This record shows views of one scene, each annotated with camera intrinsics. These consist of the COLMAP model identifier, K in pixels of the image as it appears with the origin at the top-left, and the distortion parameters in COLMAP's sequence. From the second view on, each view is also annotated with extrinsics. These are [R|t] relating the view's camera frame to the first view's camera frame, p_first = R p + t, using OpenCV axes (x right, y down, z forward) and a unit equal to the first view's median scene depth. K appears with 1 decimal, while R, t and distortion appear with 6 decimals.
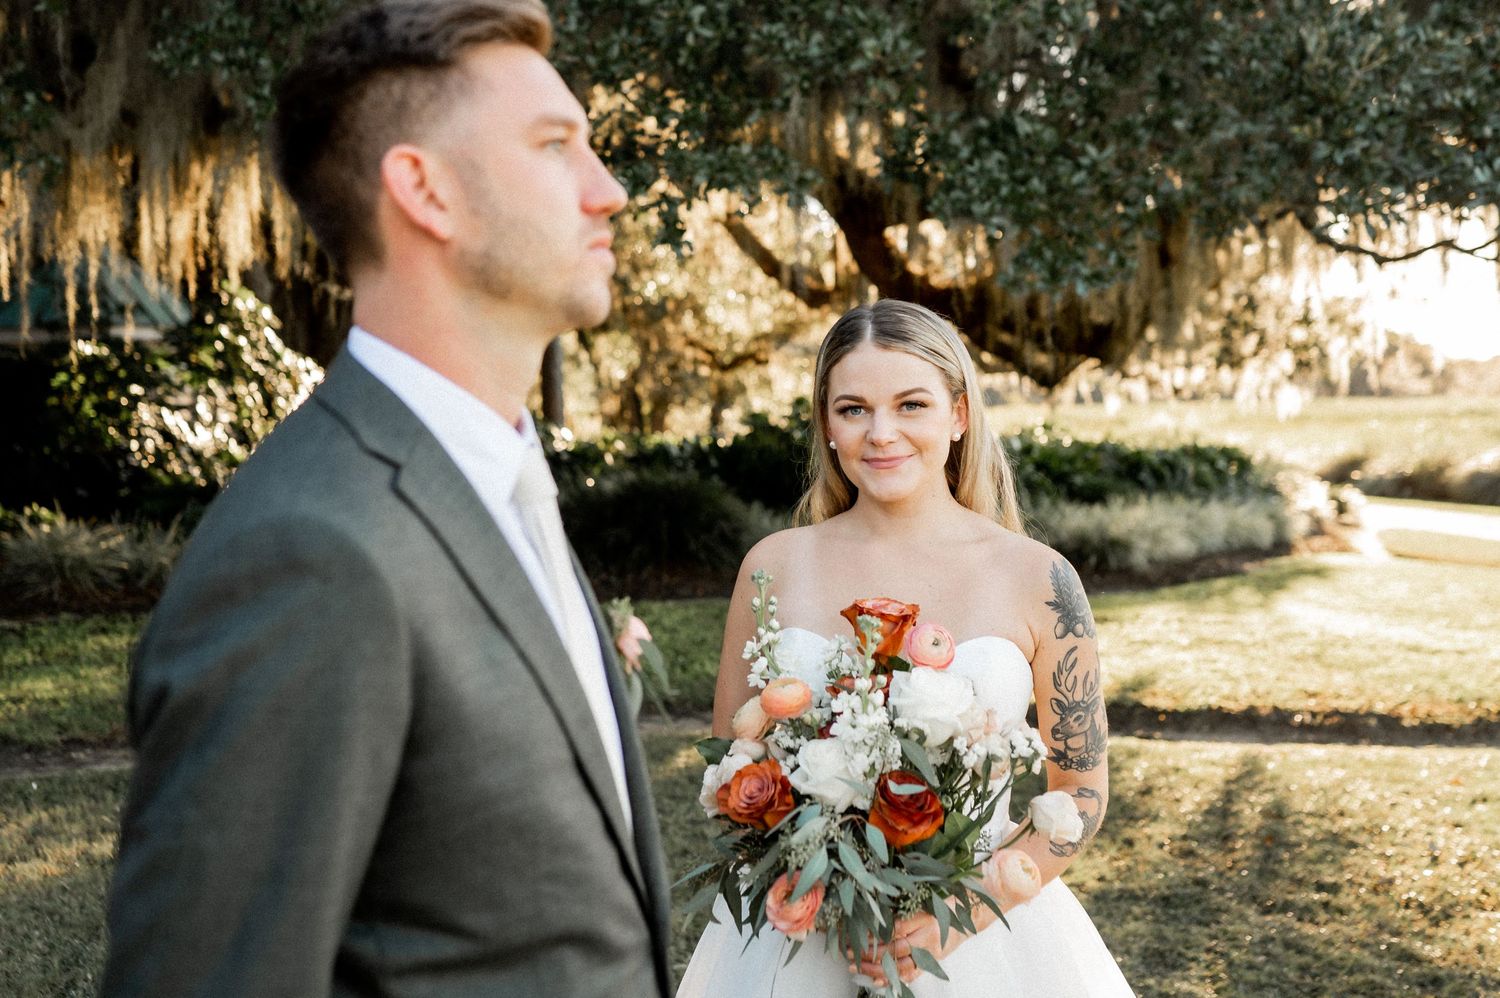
lens RADIAL K [[1680.3, 0, 747.9], [0, 1680.3, 415.9], [0, 0, 1]] dist [0.002335, -0.000247]
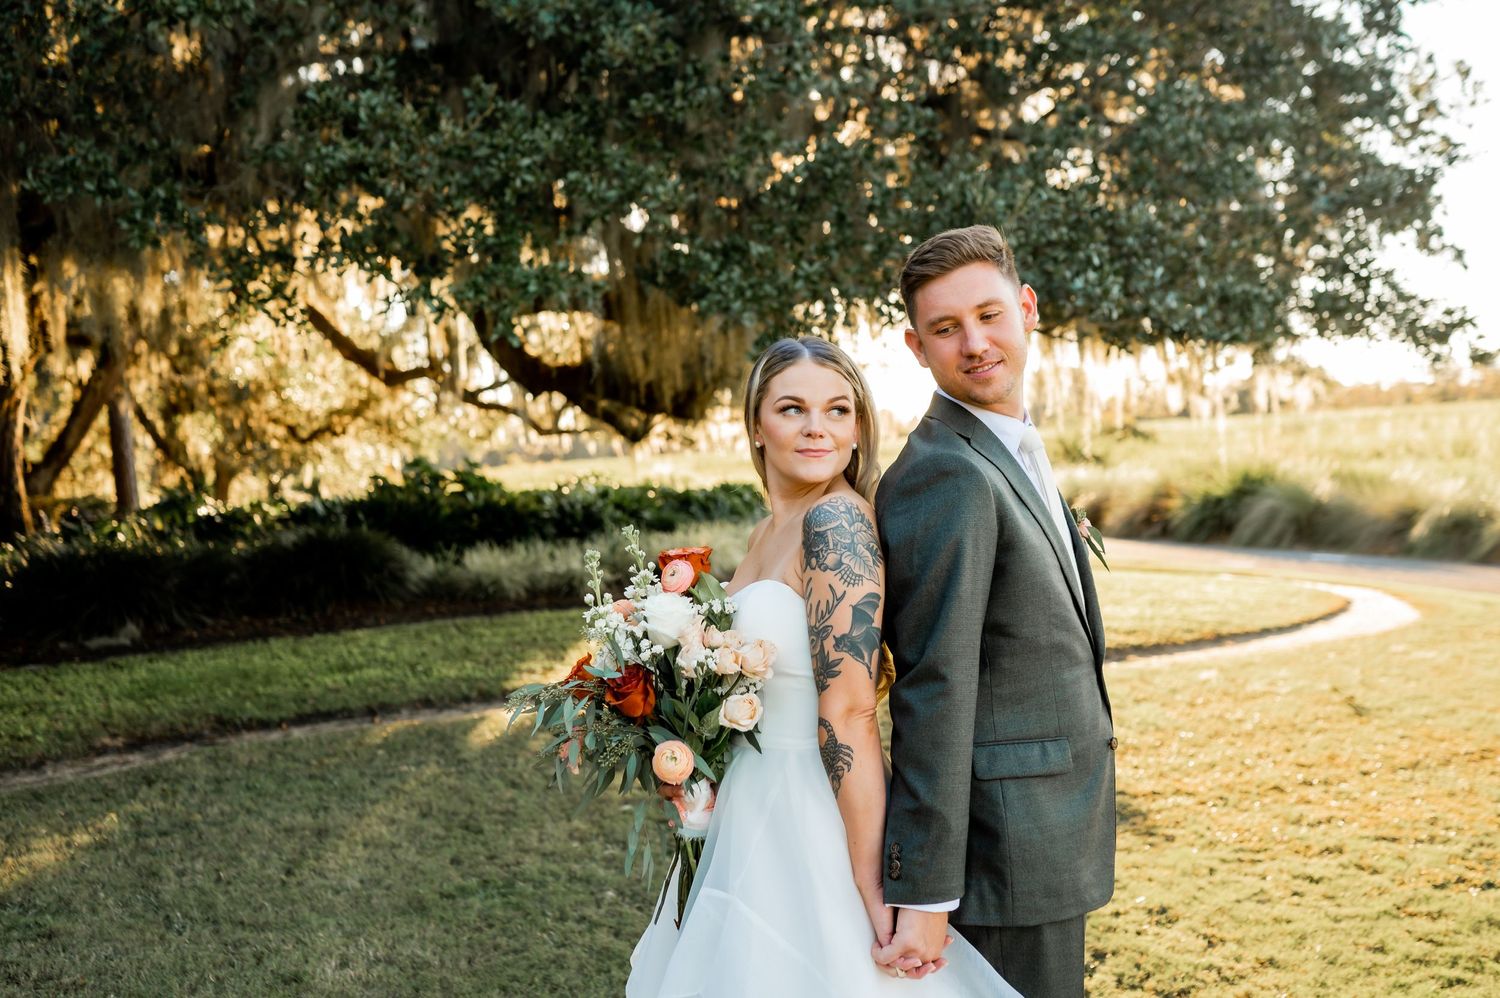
lens RADIAL K [[1430.3, 0, 750.0], [0, 1430.3, 499.0], [0, 0, 1]] dist [0.007357, -0.013696]
pose [[0.946171, -0.054913, 0.318975, -0.150058], [0.049309, 0.998455, 0.025625, 0.005300], [-0.319890, -0.008517, 0.947417, -0.092788]]
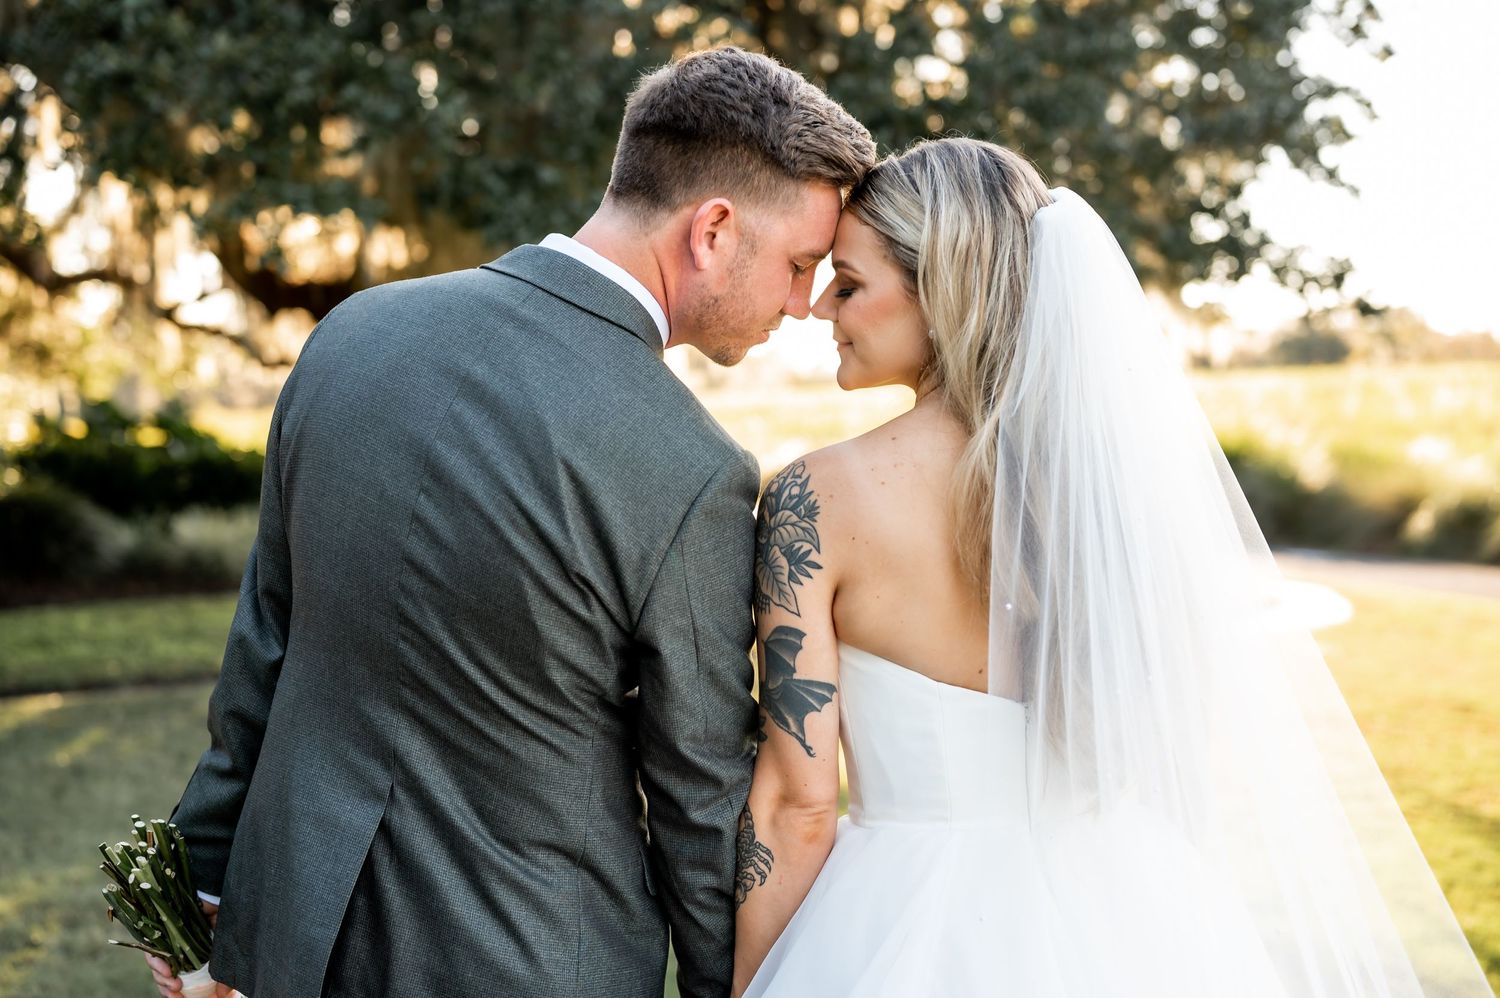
lens RADIAL K [[2202.2, 0, 796.4], [0, 2202.2, 460.7], [0, 0, 1]] dist [0.032254, -0.001114]
pose [[0.909925, -0.029079, 0.413753, -0.243096], [0.023212, 0.999546, 0.019201, 0.016646], [-0.414124, -0.007867, 0.910187, -0.427472]]
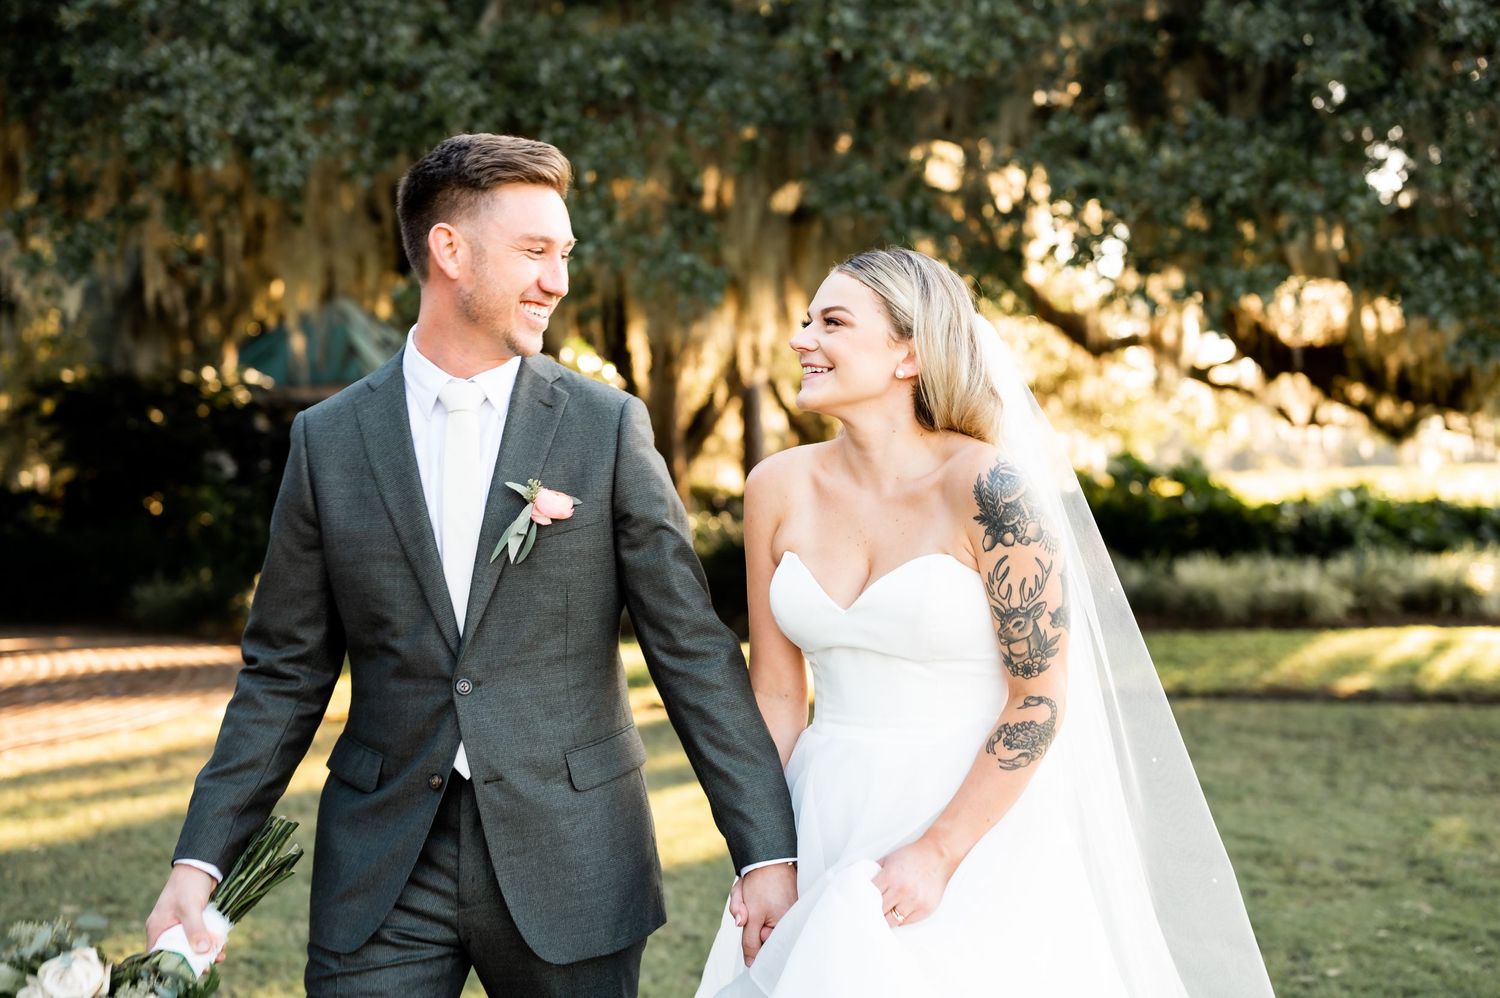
lens RADIAL K [[2202.2, 0, 796.4], [0, 2202.2, 460.7], [0, 0, 1]] dist [0.032254, -0.001114]
pose [[0.998718, -0.008940, -0.049830, -0.202880], [0.008245, 0.999866, -0.014134, 0.020753], [0.049950, 0.013705, 0.998658, -0.606127]]
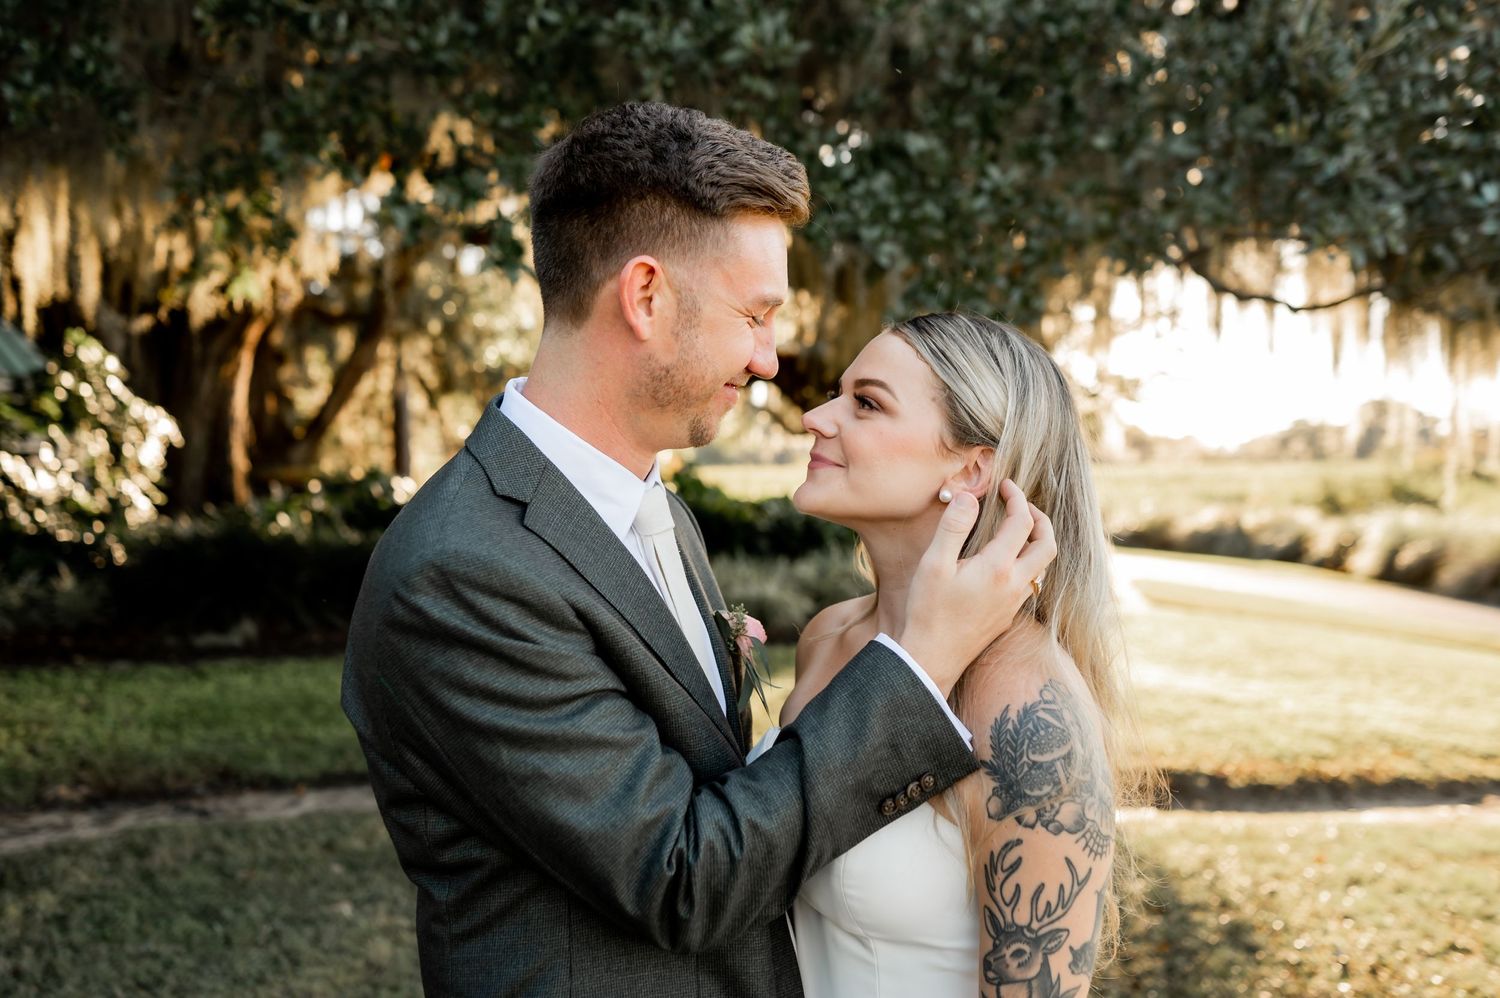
lens RADIAL K [[1430.3, 0, 750.0], [0, 1430.3, 499.0], [0, 0, 1]] dist [0.007357, -0.013696]
pose [[0.992386, 0.014337, 0.122326, -0.006533], [-0.016545, 0.999718, 0.017049, 0.001024], [-0.122047, -0.018943, 0.992343, 0.167751]]
